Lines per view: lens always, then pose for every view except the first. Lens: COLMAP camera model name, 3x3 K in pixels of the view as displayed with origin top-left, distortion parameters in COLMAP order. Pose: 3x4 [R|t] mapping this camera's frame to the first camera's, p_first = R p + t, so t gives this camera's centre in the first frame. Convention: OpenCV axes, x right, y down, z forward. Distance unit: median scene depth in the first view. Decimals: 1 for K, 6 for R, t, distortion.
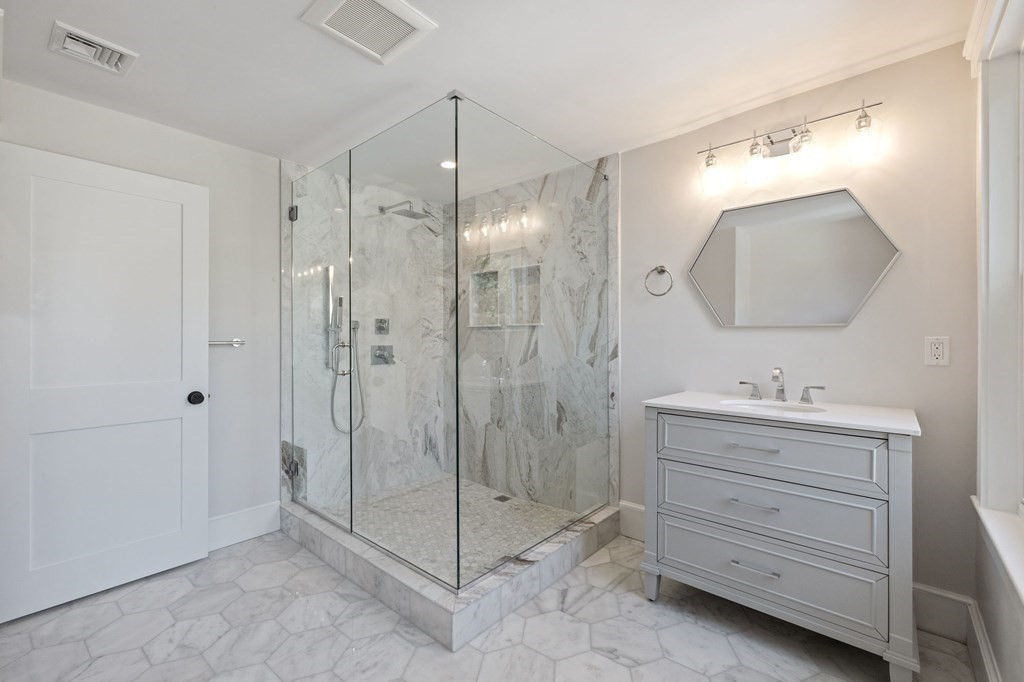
lens RADIAL K [[433.2, 0, 507.2], [0, 433.2, 338.8], [0, 0, 1]] dist [-0.005222, 0.000025]
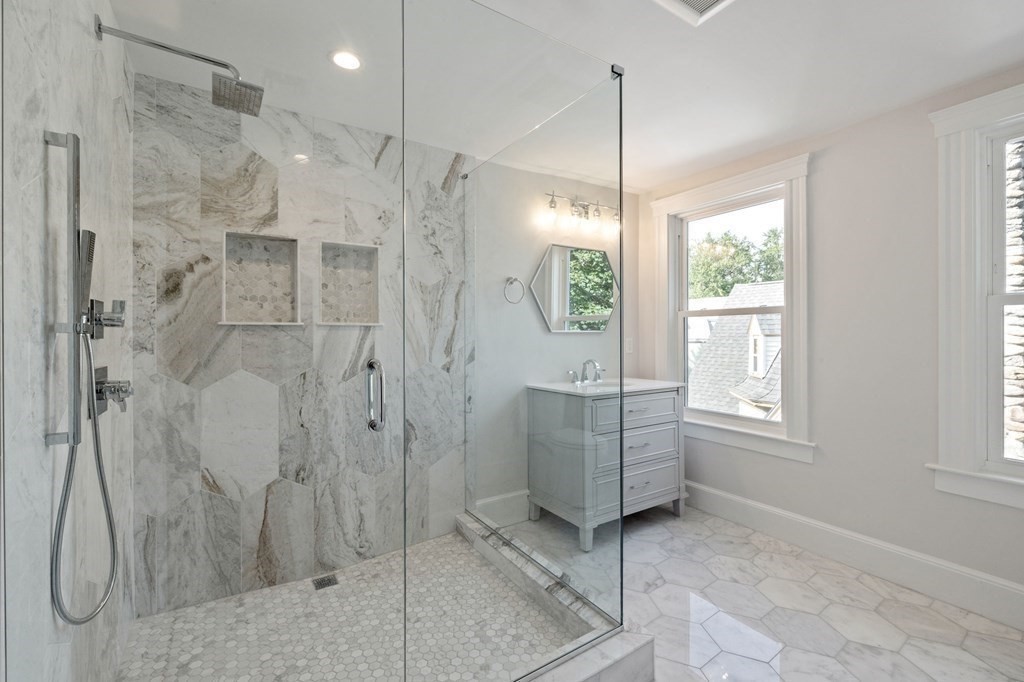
lens RADIAL K [[433.2, 0, 506.6], [0, 433.2, 337.3], [0, 0, 1]] dist [-0.005222, 0.000025]
pose [[0.277738, -0.002744, 0.960653, -0.641627], [0.007628, 0.999971, 0.000651, -0.009959], [-0.960626, 0.007147, 0.277751, 0.603726]]
